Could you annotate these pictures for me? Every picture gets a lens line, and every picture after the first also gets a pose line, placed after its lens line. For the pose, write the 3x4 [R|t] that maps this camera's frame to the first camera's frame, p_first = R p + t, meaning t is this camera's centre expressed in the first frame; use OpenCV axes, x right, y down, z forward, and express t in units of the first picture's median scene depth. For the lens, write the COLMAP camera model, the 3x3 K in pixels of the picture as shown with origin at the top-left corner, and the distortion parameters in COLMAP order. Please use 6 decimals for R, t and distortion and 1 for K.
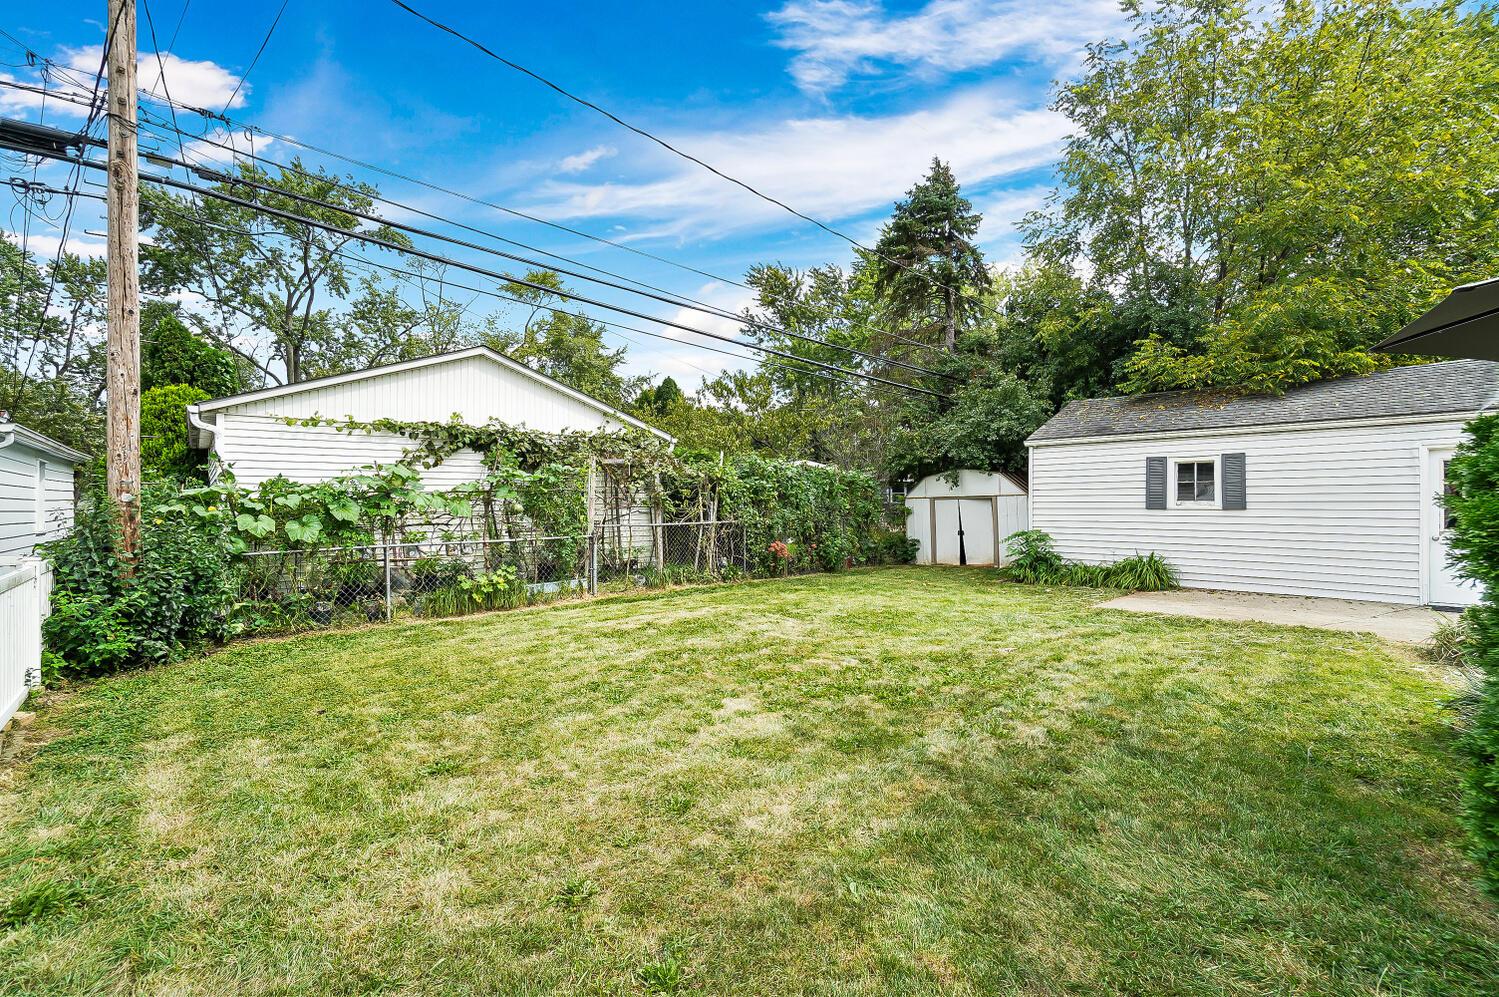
lens RADIAL K [[678.1, 0, 734.7], [0, 678.1, 494.6], [0, 0, 1]] dist [-0.063462, 0.021323]
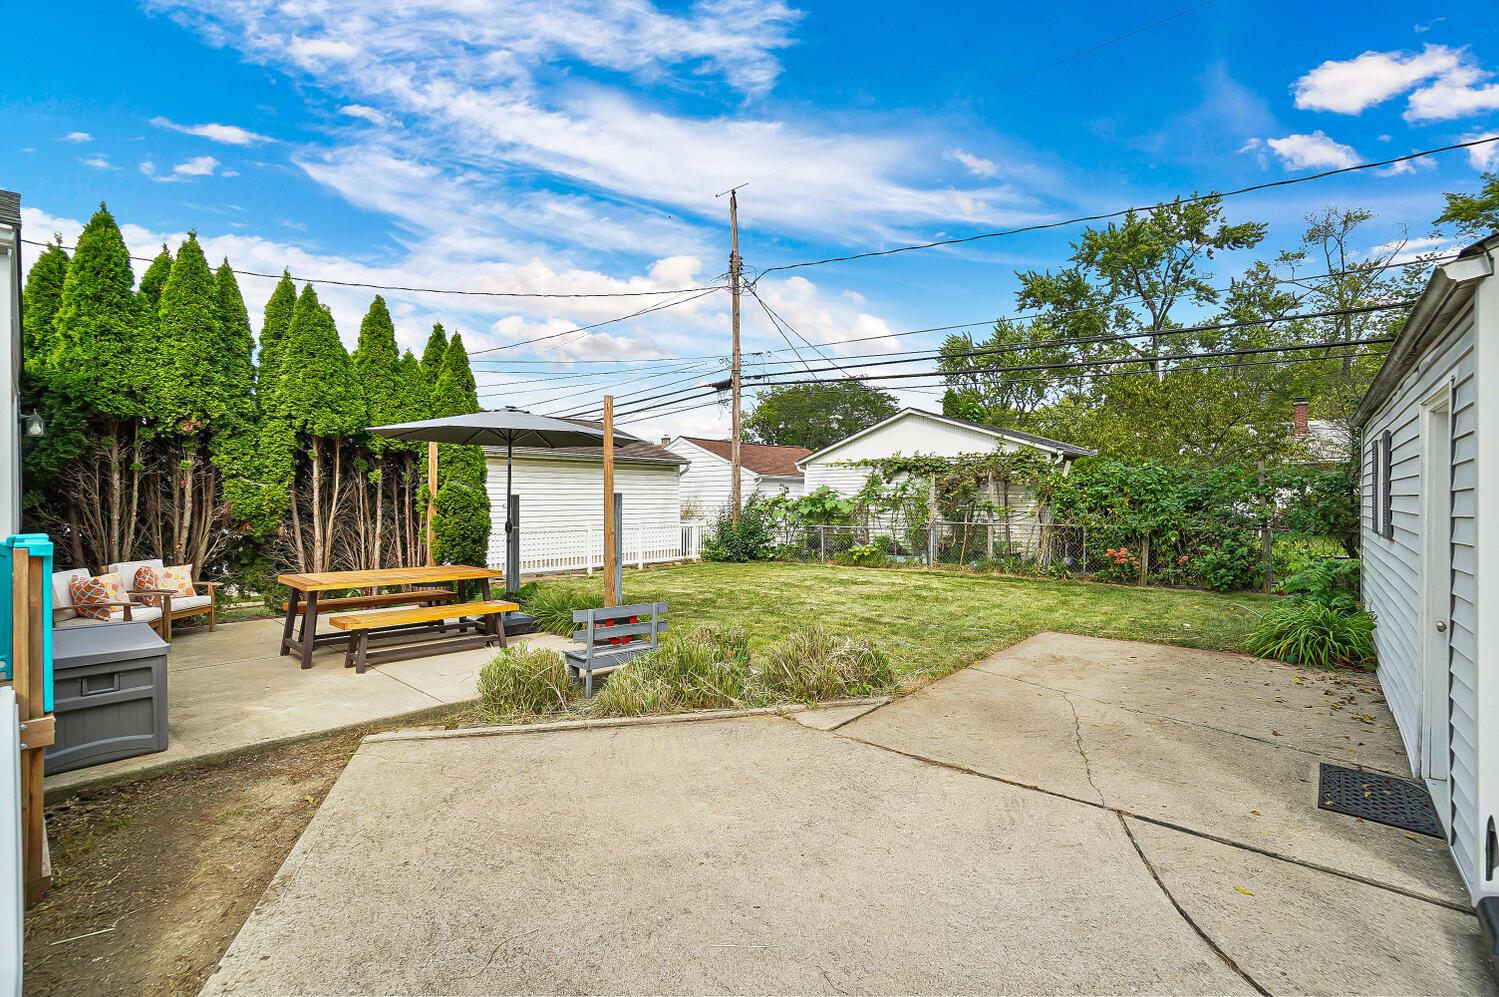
lens RADIAL K [[666.9, 0, 746.1], [0, 666.9, 502.6], [0, 0, 1]] dist [-0.063693, 0.022133]
pose [[0.109217, -0.001306, -0.994017, 1.162195], [-0.004164, 0.999990, -0.001771, 0.009813], [0.994009, 0.004332, 0.109211, 0.443728]]
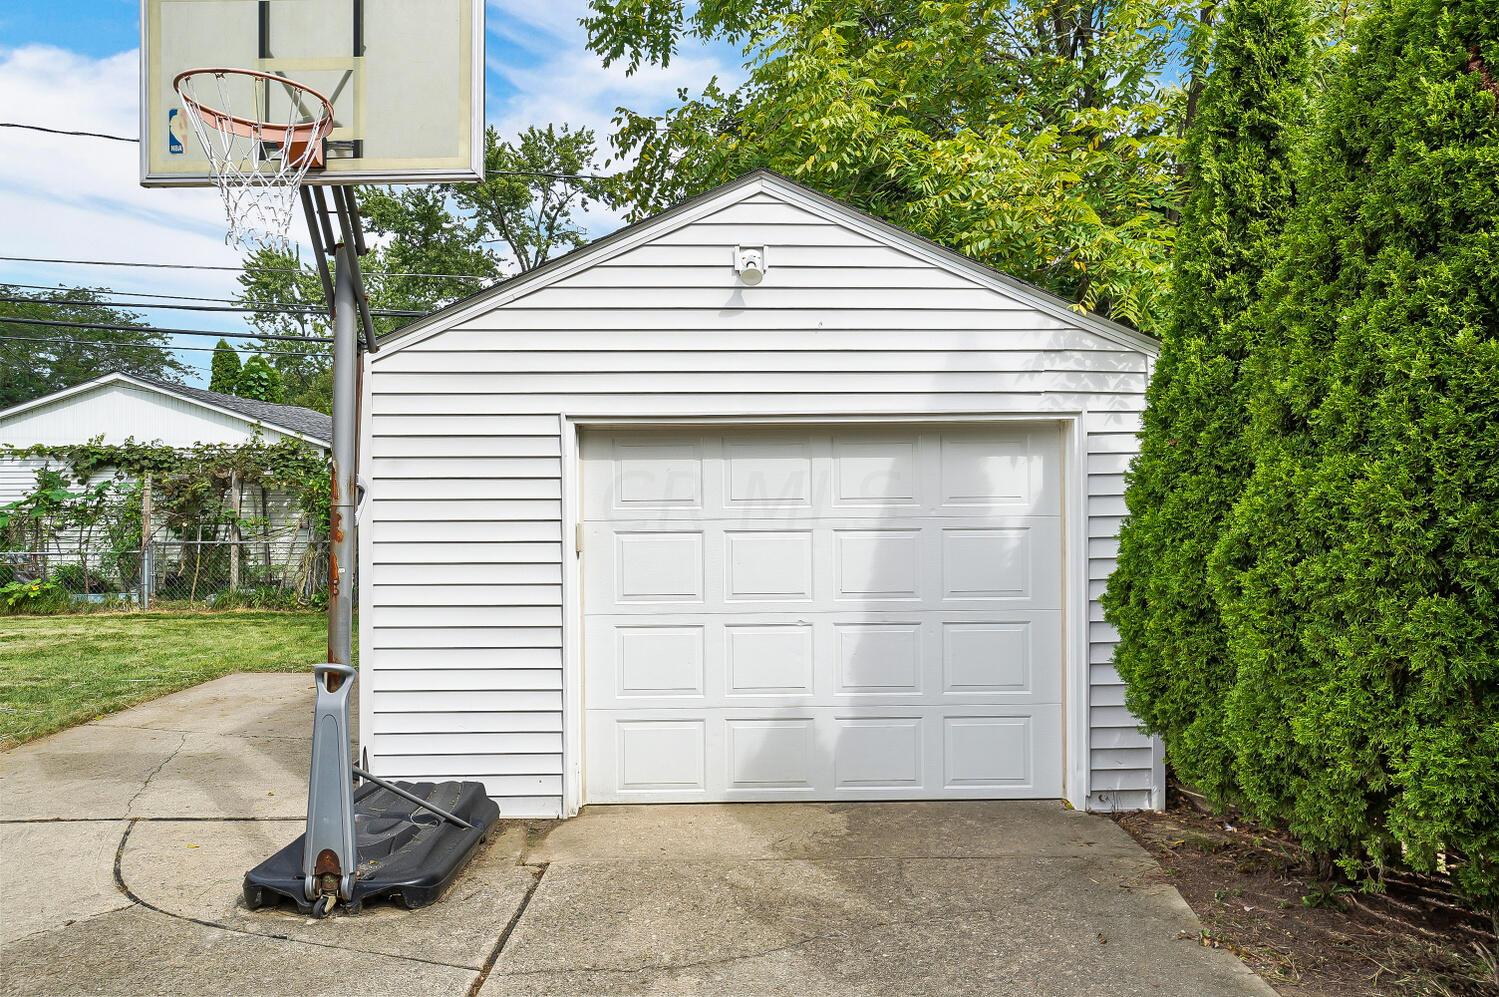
lens RADIAL K [[999.0, 0, 748.3], [0, 999.0, 502.1], [0, 0, 1]] dist [0.025927, 0.003011]
pose [[0.742212, -0.004948, -0.670147, 1.460562], [0.003367, 0.999988, -0.003655, -0.003517], [0.670157, 0.000456, 0.742219, 0.481952]]
